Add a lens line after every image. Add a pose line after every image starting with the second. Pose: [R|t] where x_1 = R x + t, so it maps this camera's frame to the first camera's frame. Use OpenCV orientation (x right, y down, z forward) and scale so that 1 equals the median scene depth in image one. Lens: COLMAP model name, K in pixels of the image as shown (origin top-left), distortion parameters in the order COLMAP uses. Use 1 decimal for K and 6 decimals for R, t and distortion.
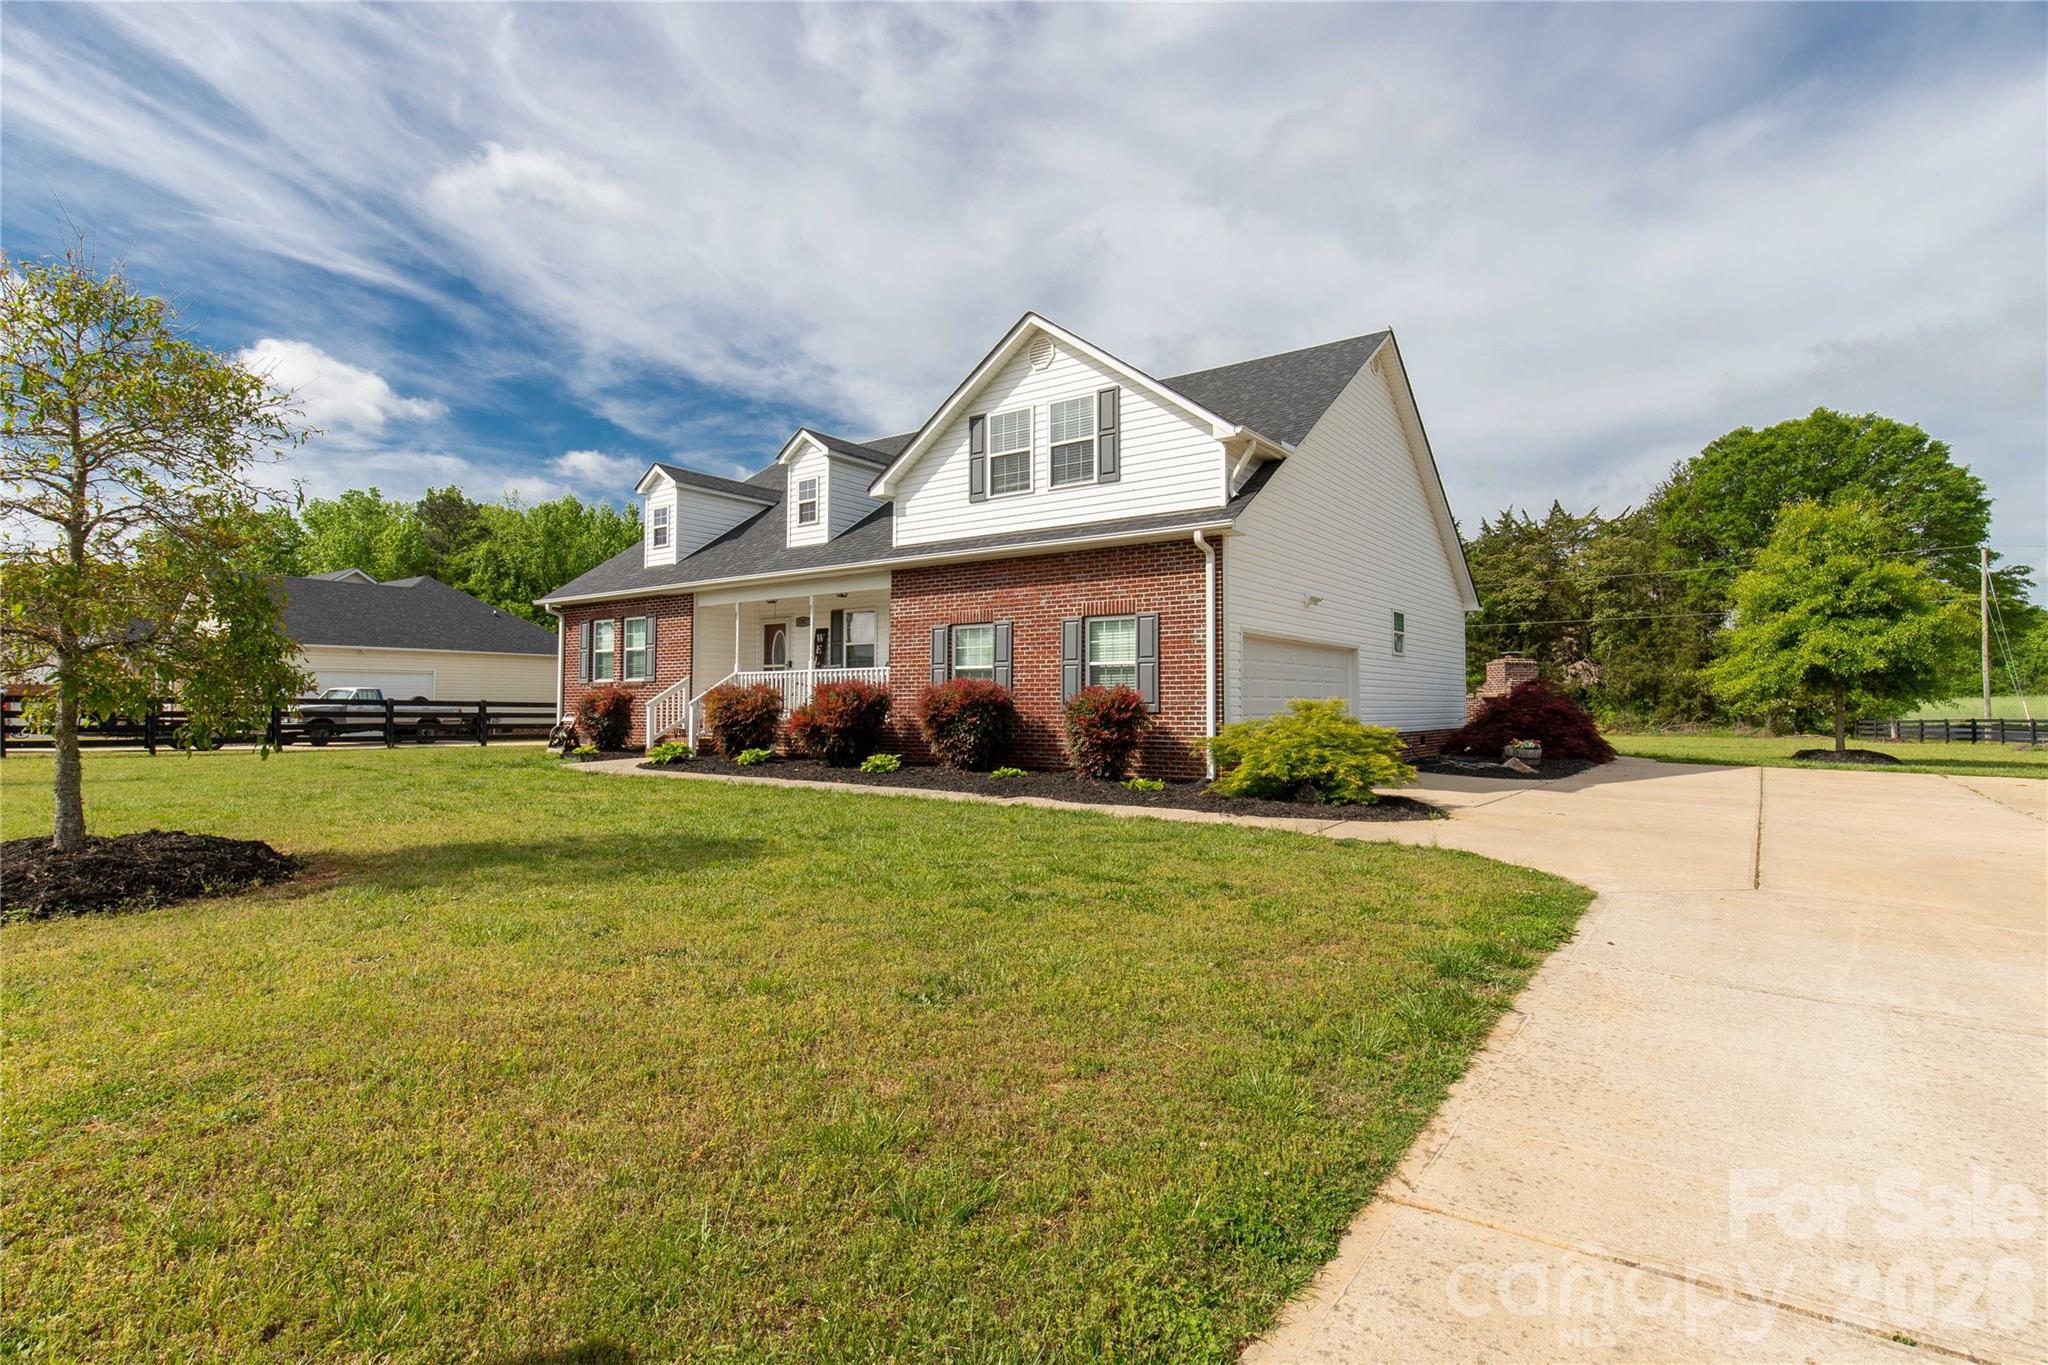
lens RADIAL K [[1017.1, 0, 1053.4], [0, 1017.1, 683.4], [0, 0, 1]] dist [0.004404, 0.000536]
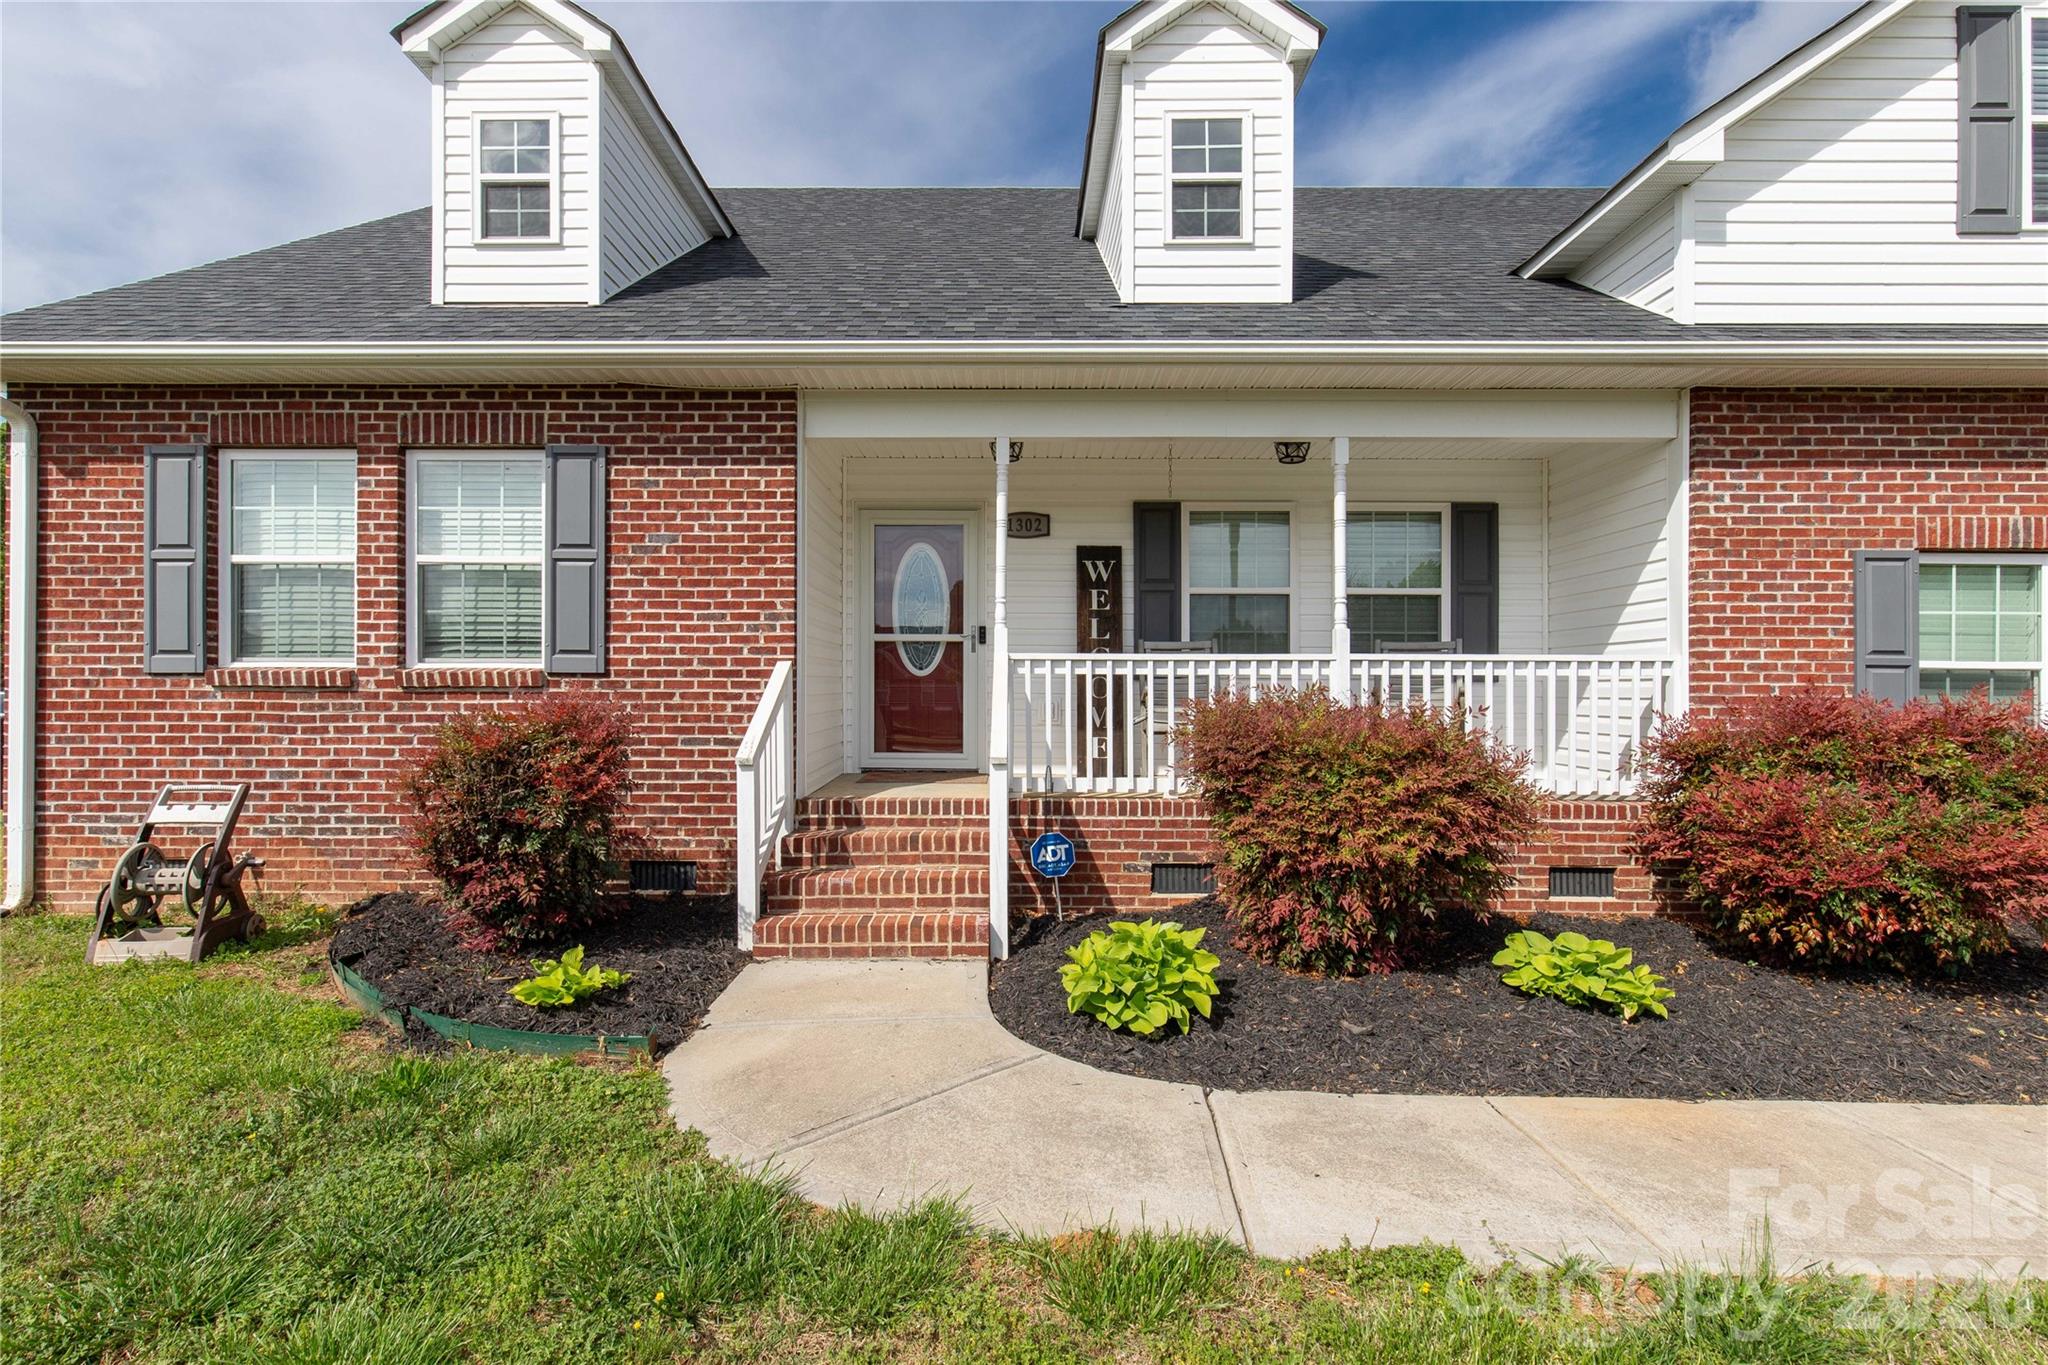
lens RADIAL K [[954.2, 0, 1024.7], [0, 954.2, 696.6], [0, 0, 1]] dist [0.005423, 0.000033]
pose [[0.818842, 0.003021, 0.574011, -0.579239], [-0.018477, 0.999607, 0.021097, -0.004690], [-0.573721, -0.027881, 0.818576, 0.904273]]
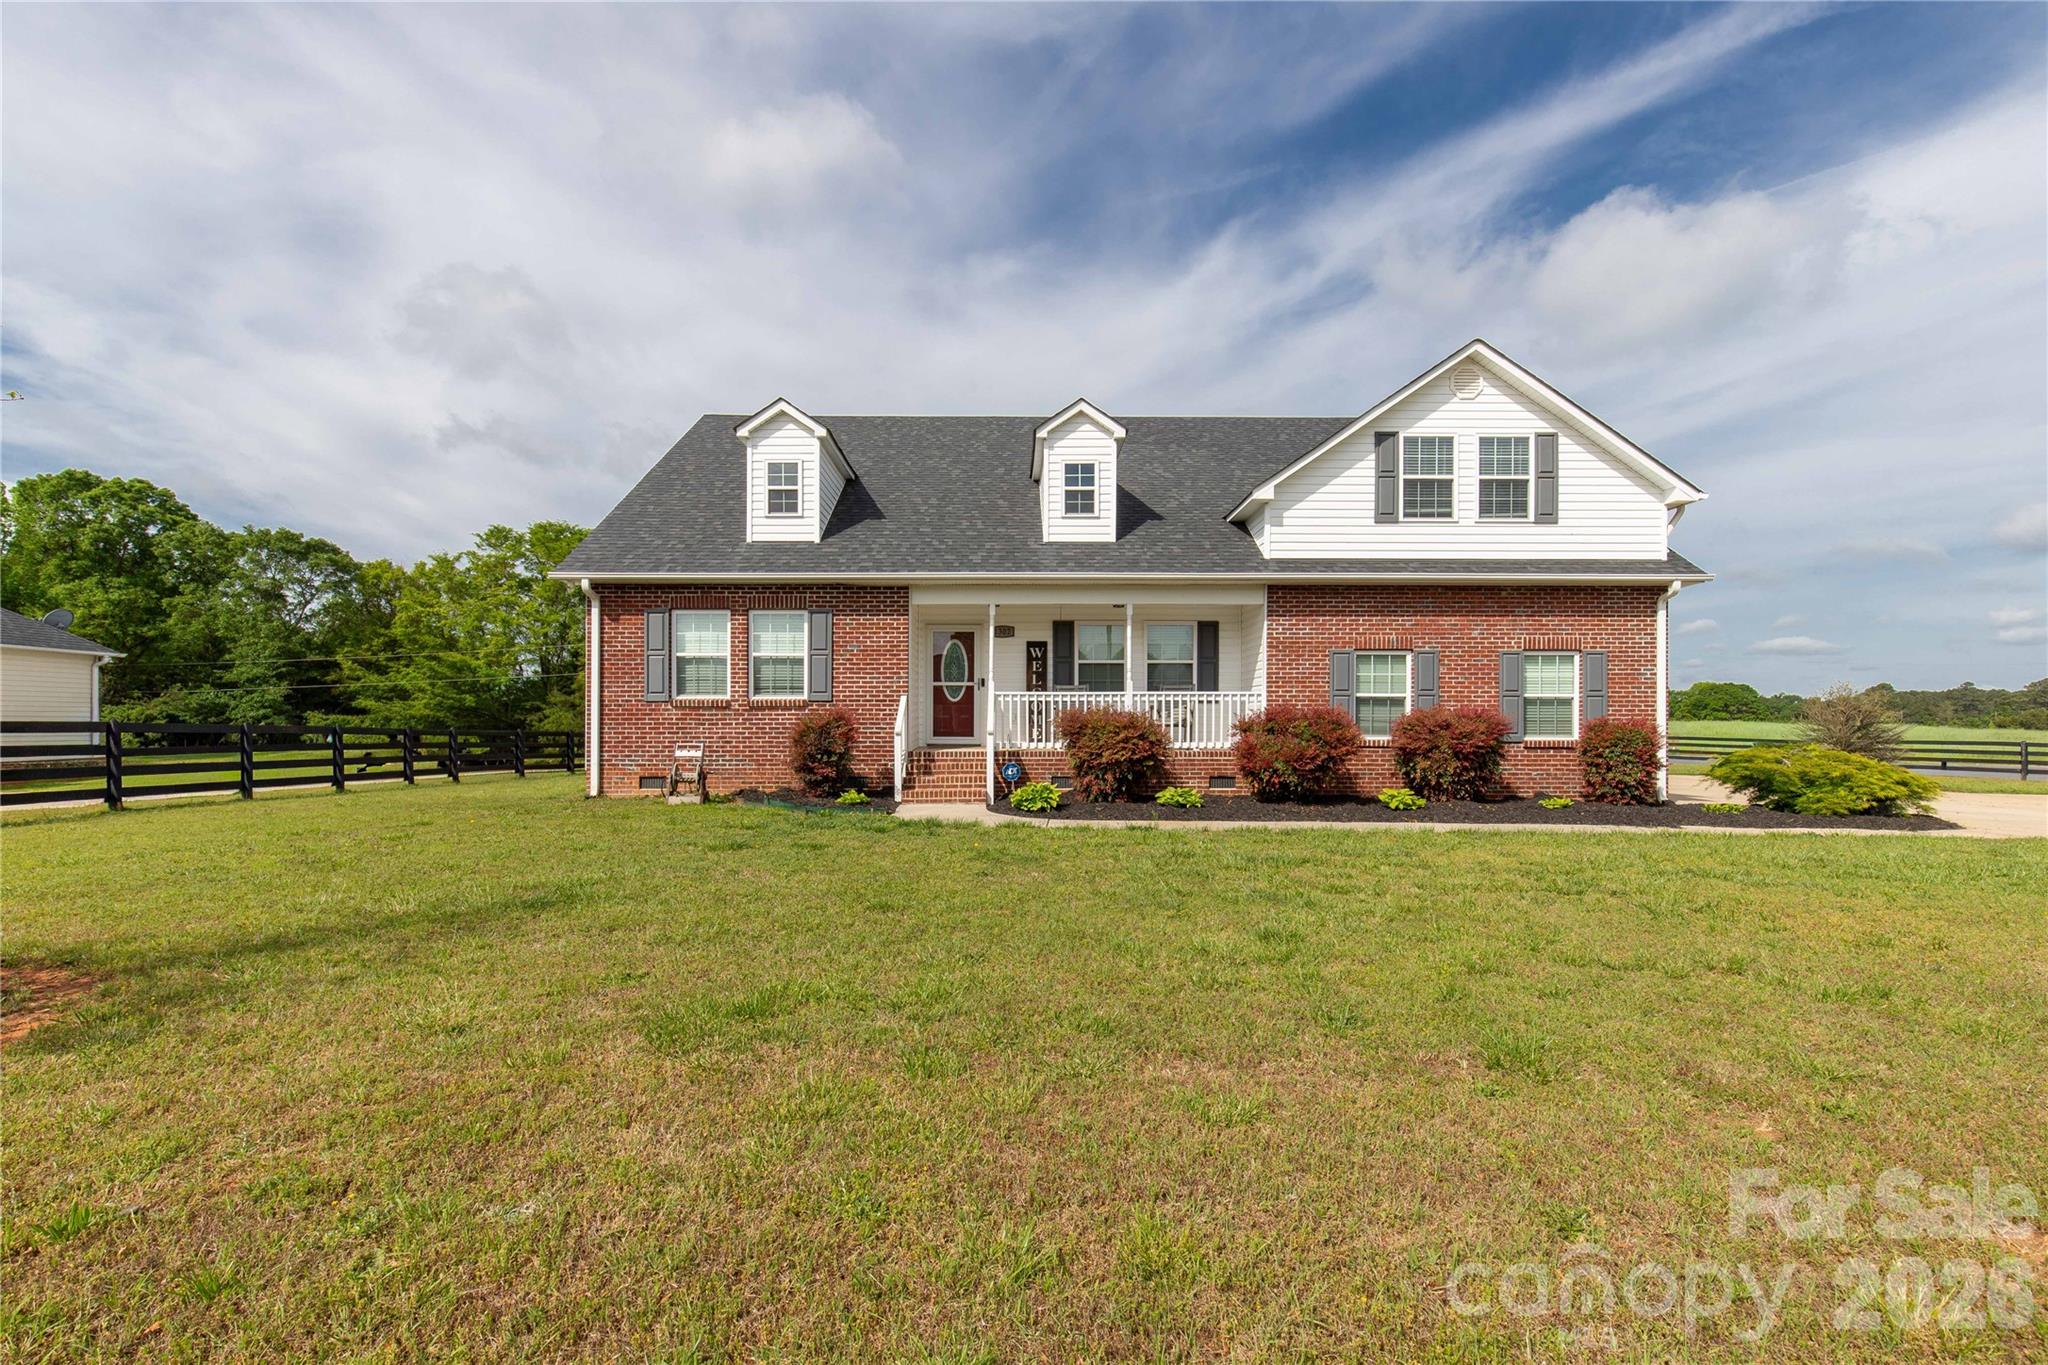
lens RADIAL K [[929.2, 0, 1027.5], [0, 929.2, 725.4], [0, 0, 1]] dist [-0.000124, -0.000098]
pose [[0.814286, -0.000781, 0.580463, -0.856254], [-0.015448, 0.999616, 0.023016, -0.002594], [-0.580258, -0.027709, 0.813961, 0.477365]]
